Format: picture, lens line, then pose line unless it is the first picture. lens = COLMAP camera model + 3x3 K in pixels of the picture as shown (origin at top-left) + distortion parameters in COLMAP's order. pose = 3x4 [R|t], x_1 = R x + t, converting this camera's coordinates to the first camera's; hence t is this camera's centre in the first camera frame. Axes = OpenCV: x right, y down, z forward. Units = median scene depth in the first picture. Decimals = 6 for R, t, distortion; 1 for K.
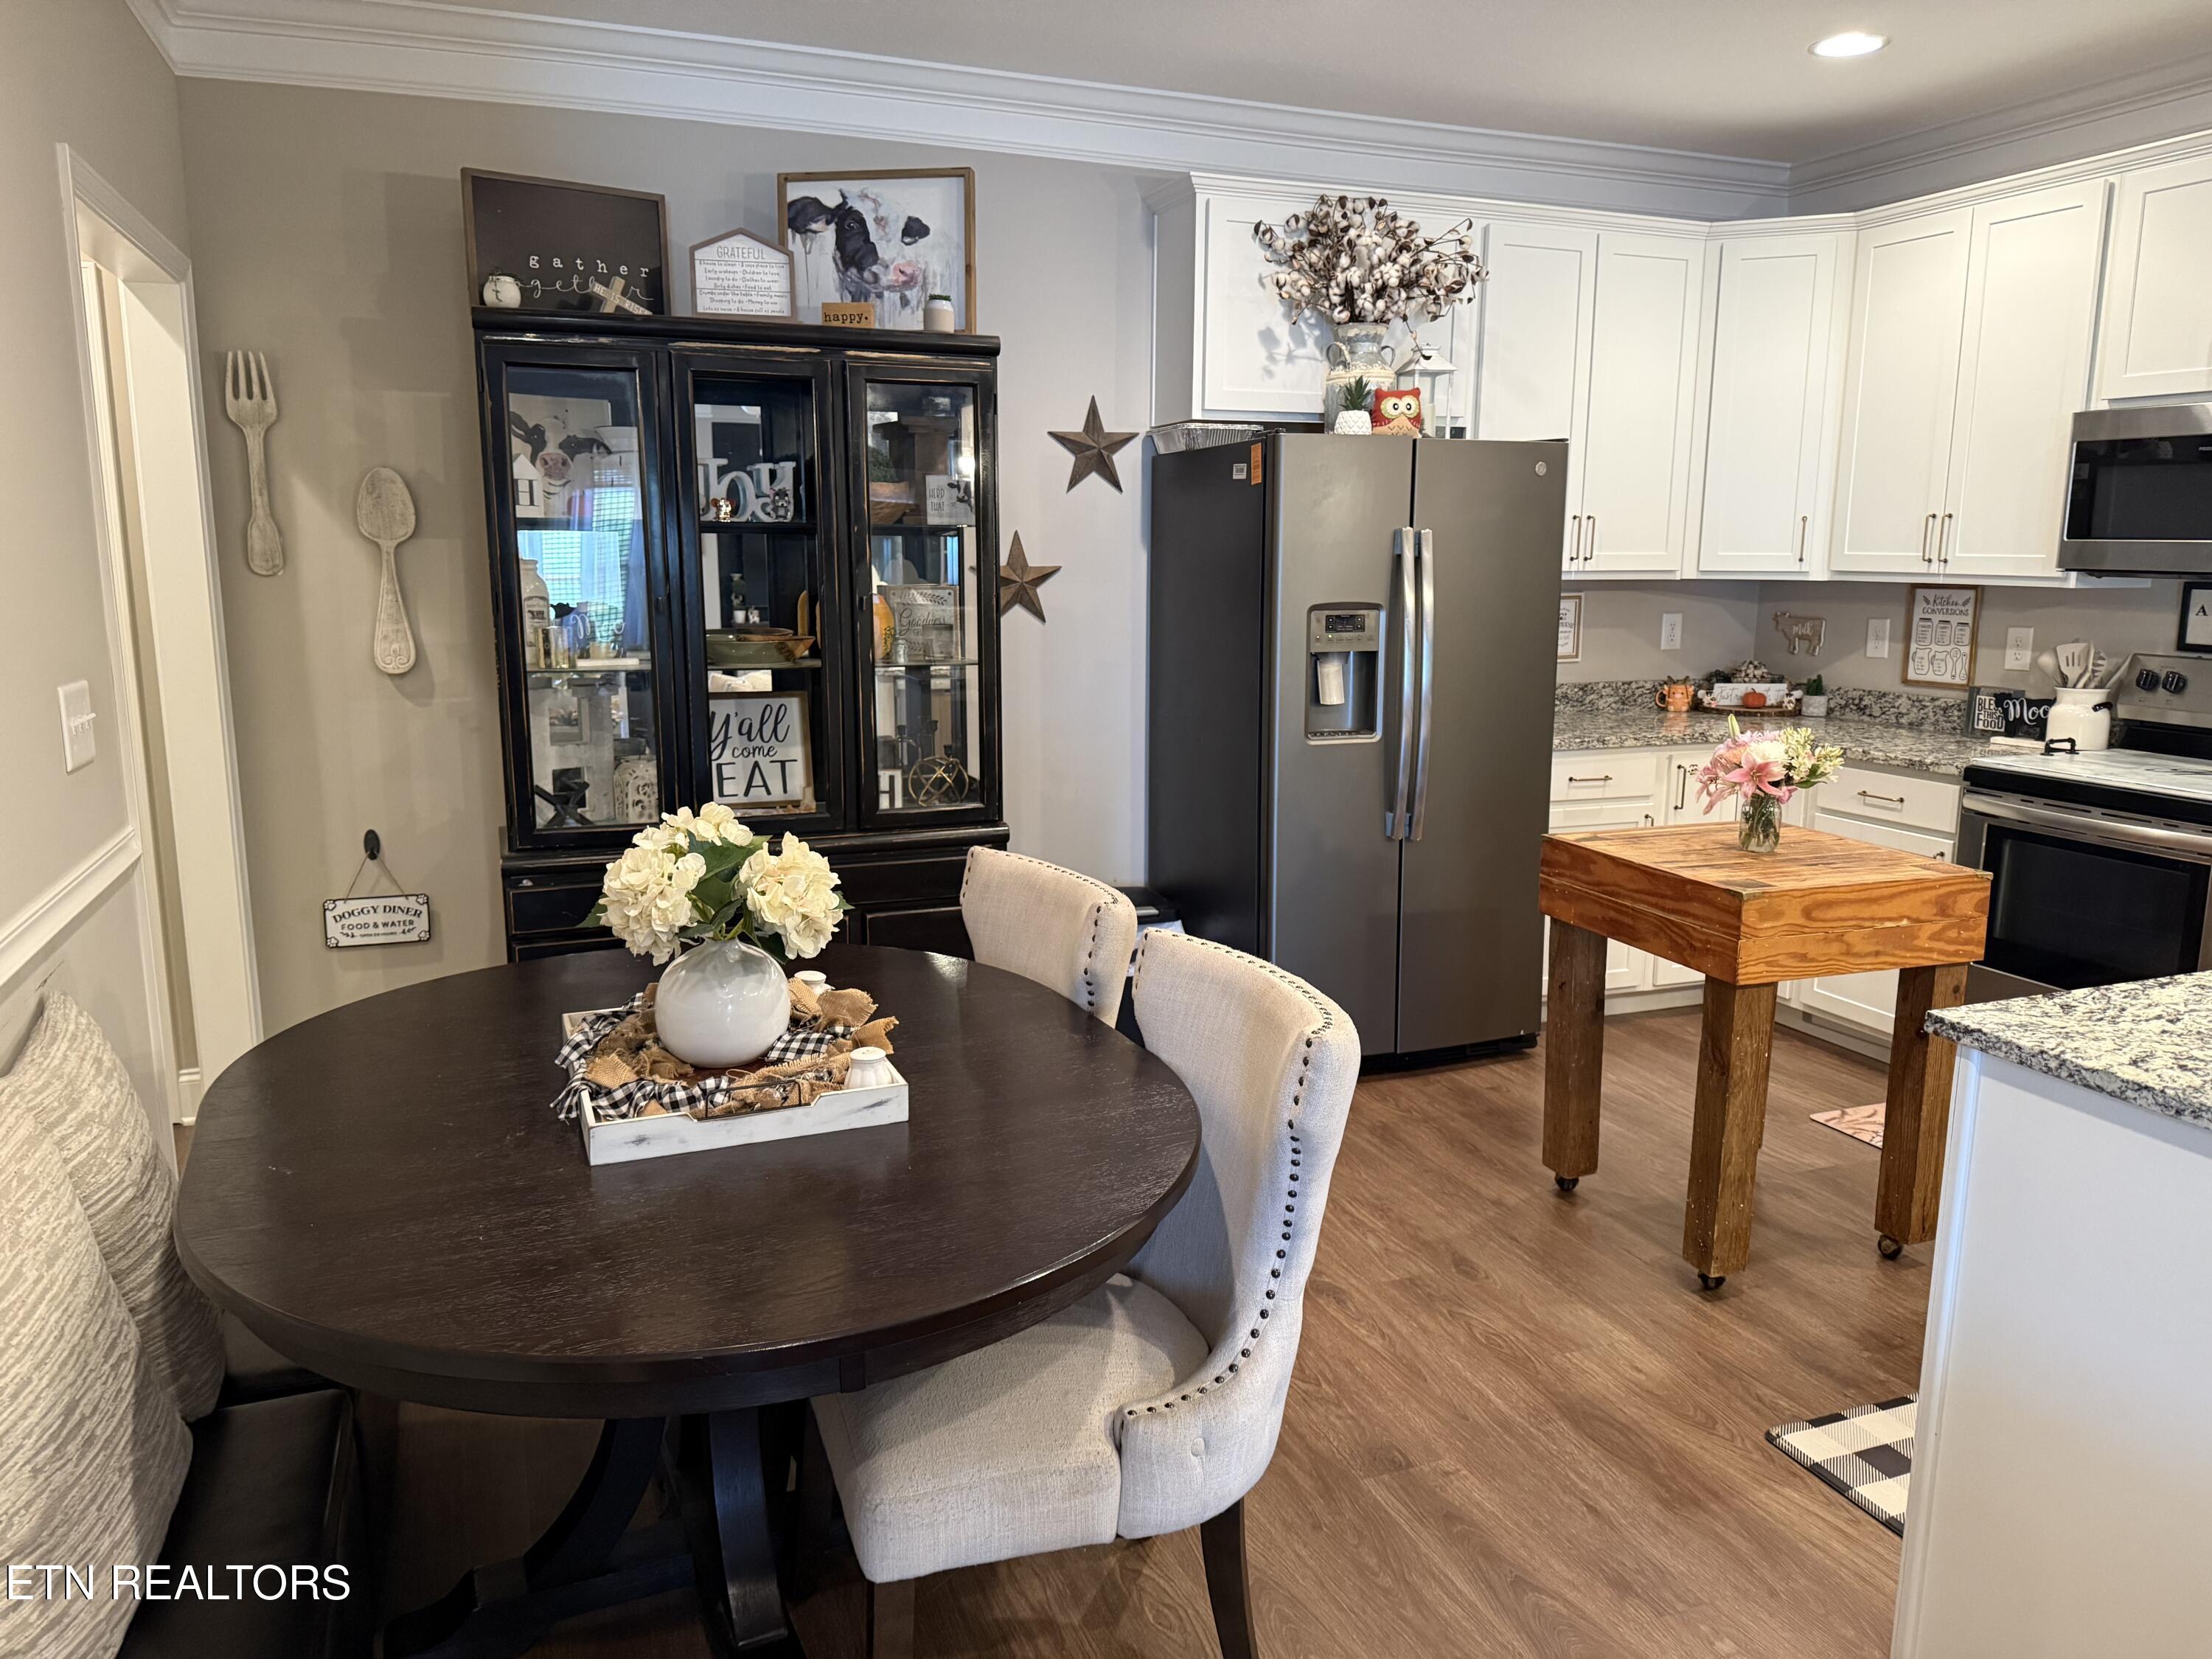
lens RADIAL K [[1568.3, 0, 1106.0], [0, 1568.3, 829.5], [0, 0, 1]] dist [0.088755, -0.124925]
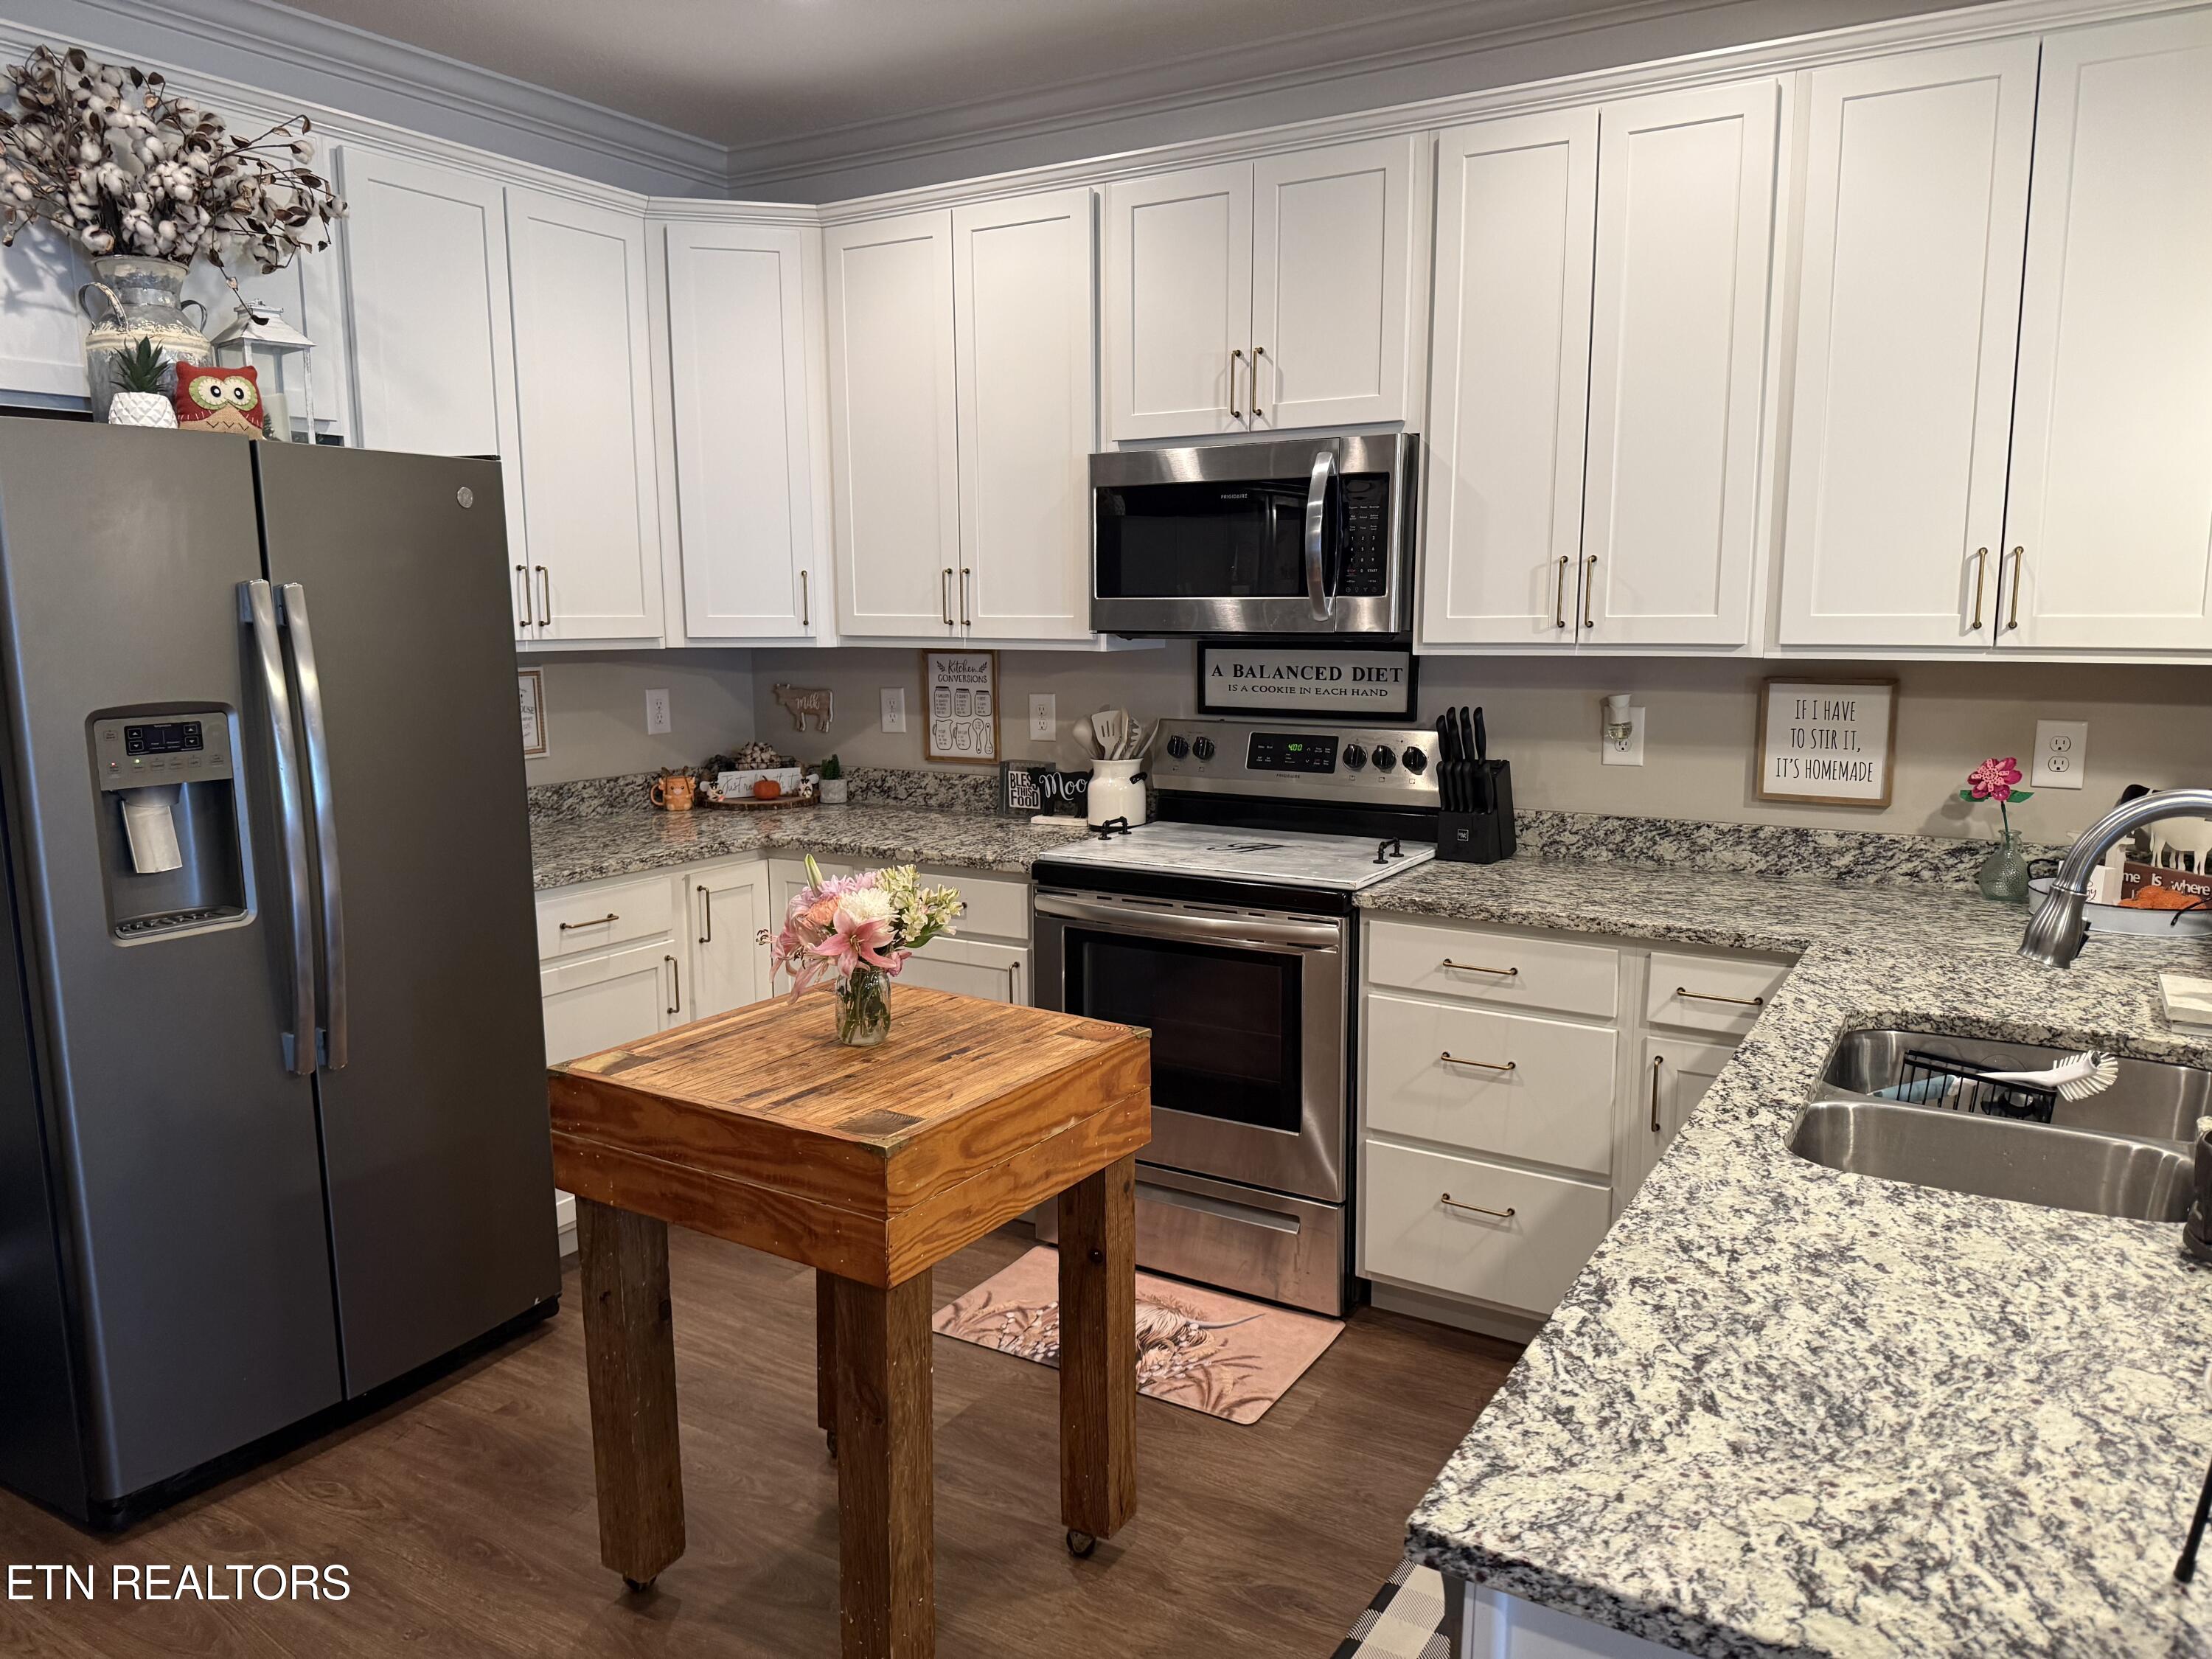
lens RADIAL K [[1568.3, 0, 1106.0], [0, 1568.3, 829.5], [0, 0, 1]] dist [0.088755, -0.124925]
pose [[0.799423, -0.098698, 0.592606, 0.076515], [0.119167, 0.992864, 0.004605, -0.056651], [-0.588831, 0.066938, 0.805479, 0.301280]]
